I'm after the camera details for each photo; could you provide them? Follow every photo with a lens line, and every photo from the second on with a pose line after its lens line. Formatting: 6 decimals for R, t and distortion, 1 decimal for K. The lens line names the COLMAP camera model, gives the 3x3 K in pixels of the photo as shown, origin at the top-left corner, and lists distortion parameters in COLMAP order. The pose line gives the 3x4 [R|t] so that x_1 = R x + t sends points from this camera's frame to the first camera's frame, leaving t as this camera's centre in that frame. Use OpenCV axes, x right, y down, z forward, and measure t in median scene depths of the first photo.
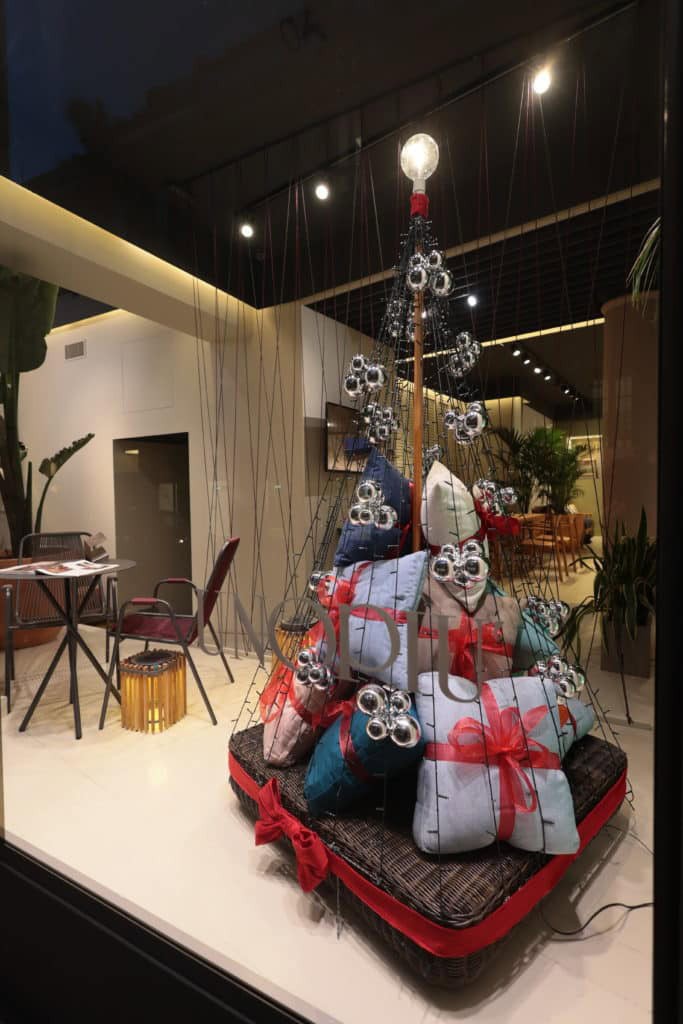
lens RADIAL K [[474.2, 0, 343.7], [0, 474.2, 510.2], [0, 0, 1]] dist [-0.000140, 0.000380]
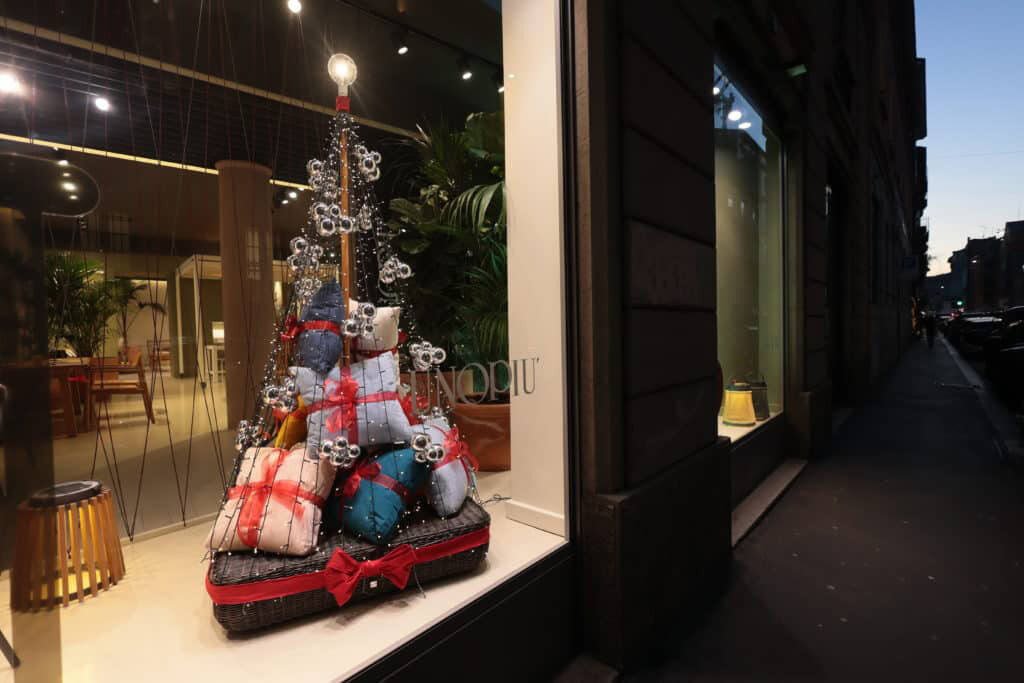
lens RADIAL K [[474.0, 0, 515.4], [0, 474.0, 339.7], [0, 0, 1]] dist [0.000116, 0.000278]
pose [[0.234994, -0.017663, 0.971836, -1.074718], [0.051534, 0.998655, 0.005689, 0.053962], [-0.970630, 0.048745, 0.235589, 0.236544]]
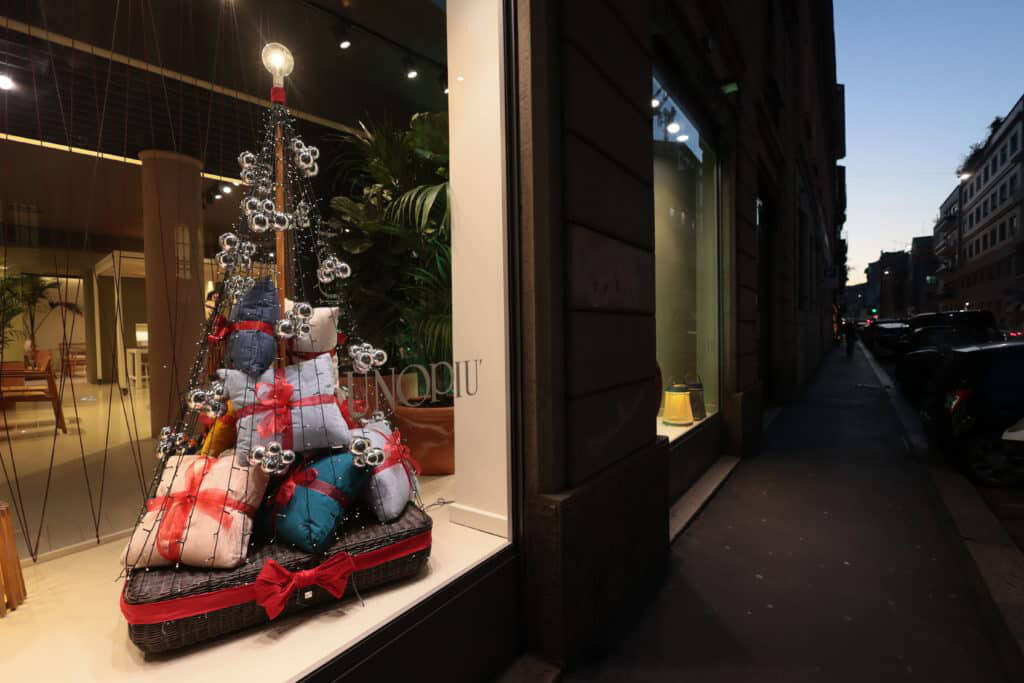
lens RADIAL K [[474.2, 0, 512.0], [0, 474.2, 341.5], [0, 0, 1]] dist [-0.000140, 0.000380]
pose [[0.136215, -0.012976, 0.990594, -1.072605], [0.049243, 0.998767, 0.006311, 0.061014], [-0.989455, 0.047920, 0.136686, 0.220922]]
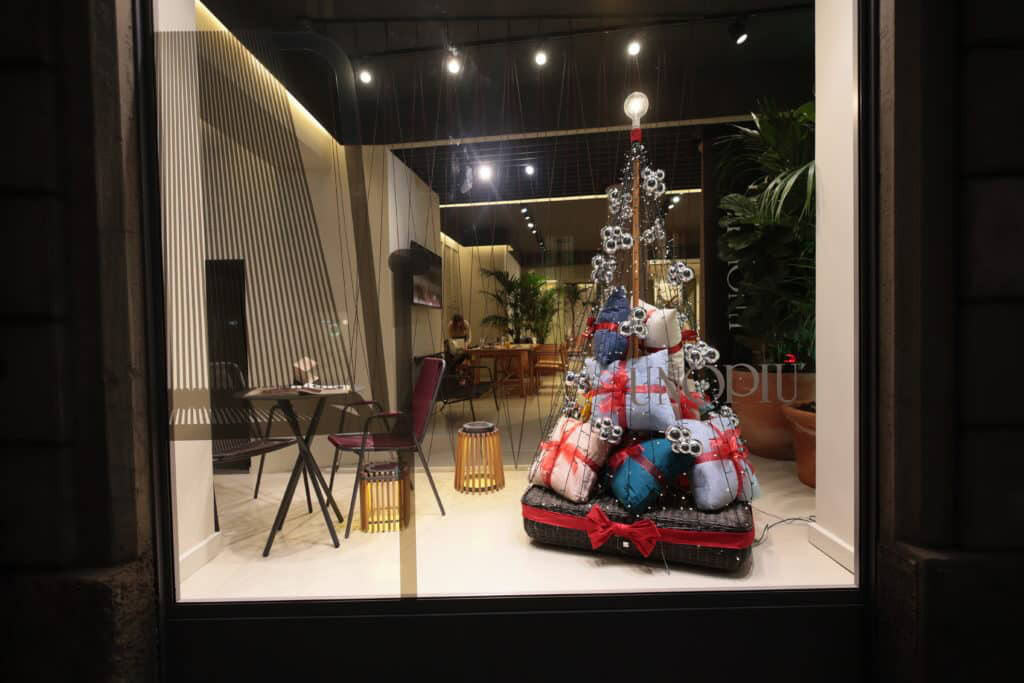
lens RADIAL K [[474.2, 0, 512.0], [0, 474.2, 341.5], [0, 0, 1]] dist [-0.000140, 0.000380]
pose [[0.883650, -0.019201, 0.467755, -0.972635], [0.026316, 0.999616, -0.008681, 0.051341], [-0.467408, 0.019980, 0.883816, -0.191526]]
